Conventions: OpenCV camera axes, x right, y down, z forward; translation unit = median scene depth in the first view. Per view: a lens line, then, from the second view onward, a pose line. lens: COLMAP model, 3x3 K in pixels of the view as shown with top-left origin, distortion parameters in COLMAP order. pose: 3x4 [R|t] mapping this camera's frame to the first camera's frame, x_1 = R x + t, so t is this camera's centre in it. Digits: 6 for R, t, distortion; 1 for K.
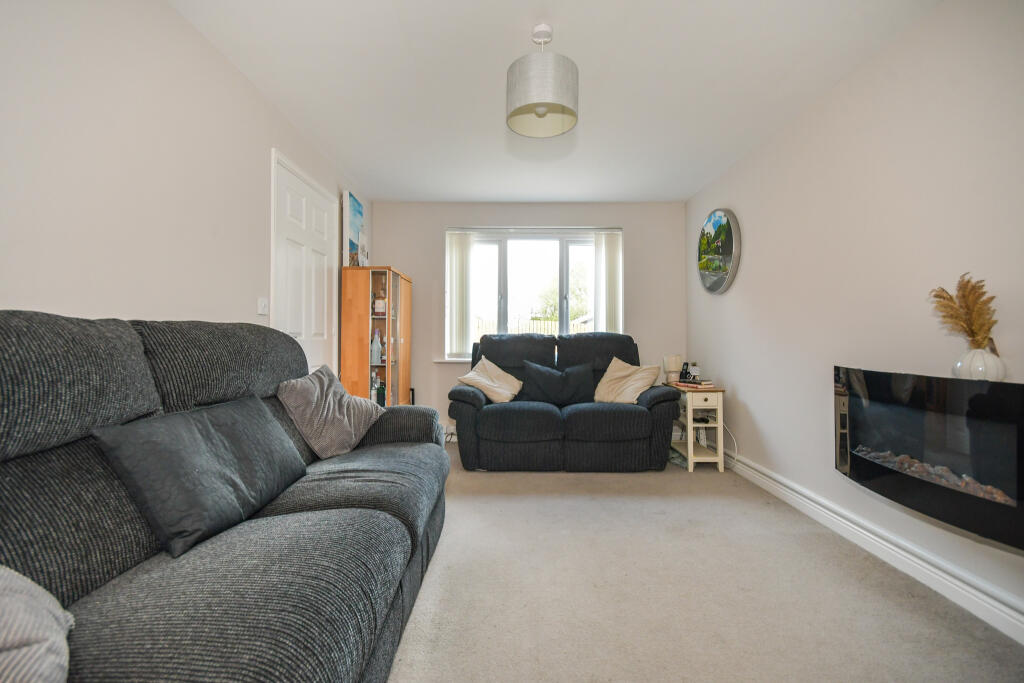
lens RADIAL K [[453.3, 0, 512.0], [0, 453.3, 341.5], [0, 0, 1]] dist [-0.035228, 0.000035]
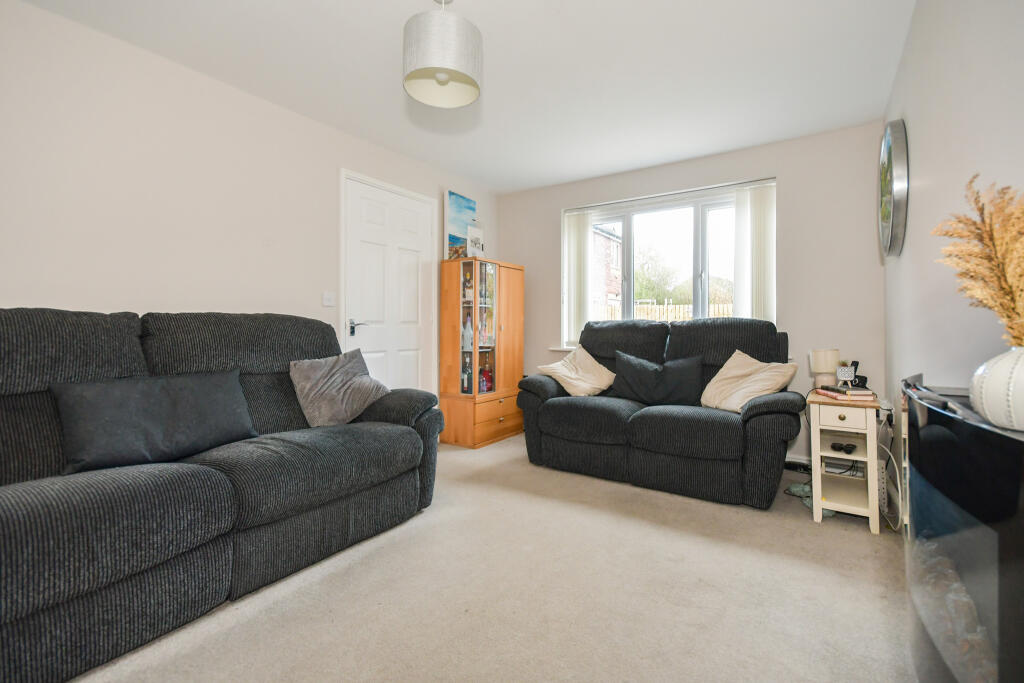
lens RADIAL K [[452.4, 0, 494.6], [0, 452.4, 332.8], [0, 0, 1]] dist [0.000398, -0.000108]
pose [[0.834497, 0.007233, -0.550965, 0.337938], [-0.003312, 0.999962, 0.008111, 0.000899], [0.551002, -0.004944, 0.834489, 0.150331]]
